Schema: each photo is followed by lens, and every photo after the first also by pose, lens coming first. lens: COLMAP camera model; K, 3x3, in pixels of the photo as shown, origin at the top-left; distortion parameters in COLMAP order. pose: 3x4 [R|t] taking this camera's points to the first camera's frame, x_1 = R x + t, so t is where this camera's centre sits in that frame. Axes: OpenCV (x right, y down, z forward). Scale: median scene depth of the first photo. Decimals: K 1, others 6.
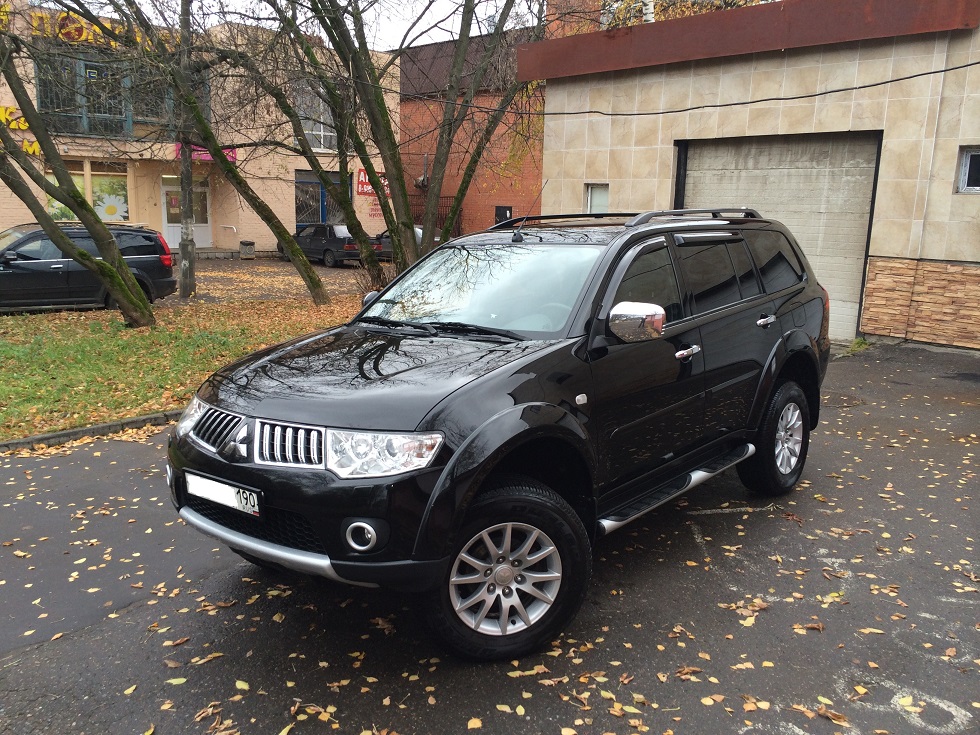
lens RADIAL K [[832.1, 0, 491.3], [0, 832.1, 351.9], [0, 0, 1]] dist [0.084231, -0.108382]
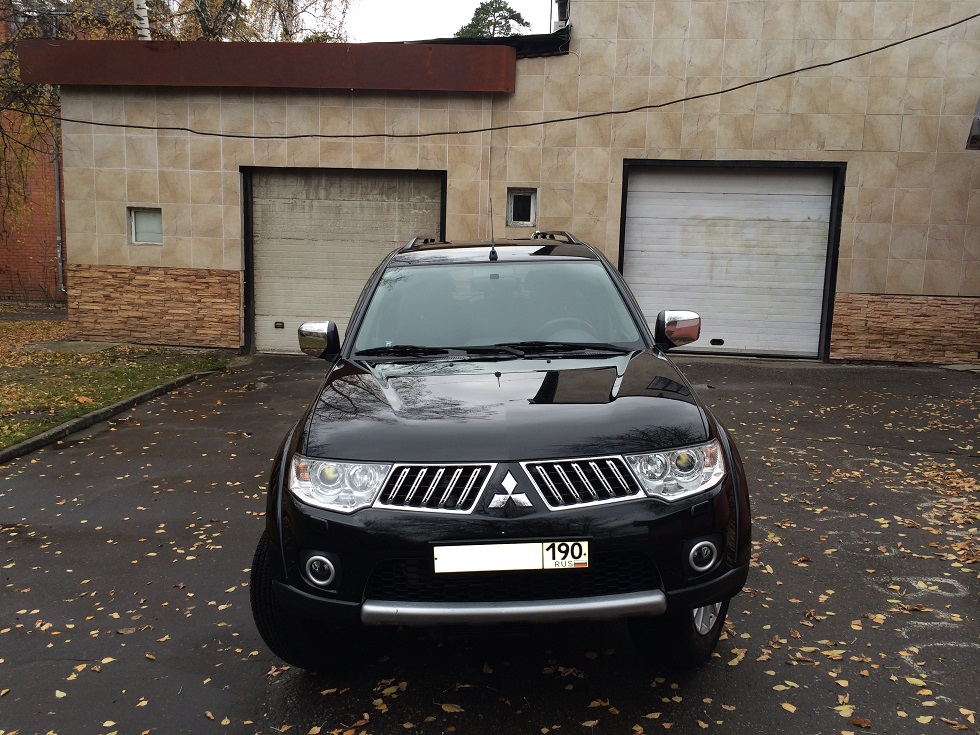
lens RADIAL K [[832.1, 0, 491.3], [0, 832.1, 351.9], [0, 0, 1]] dist [0.084231, -0.108382]
pose [[0.755700, -0.082052, 0.649758, -0.233730], [0.107346, 0.994222, 0.000703, -0.009753], [-0.646061, 0.069218, 0.760141, 0.100818]]
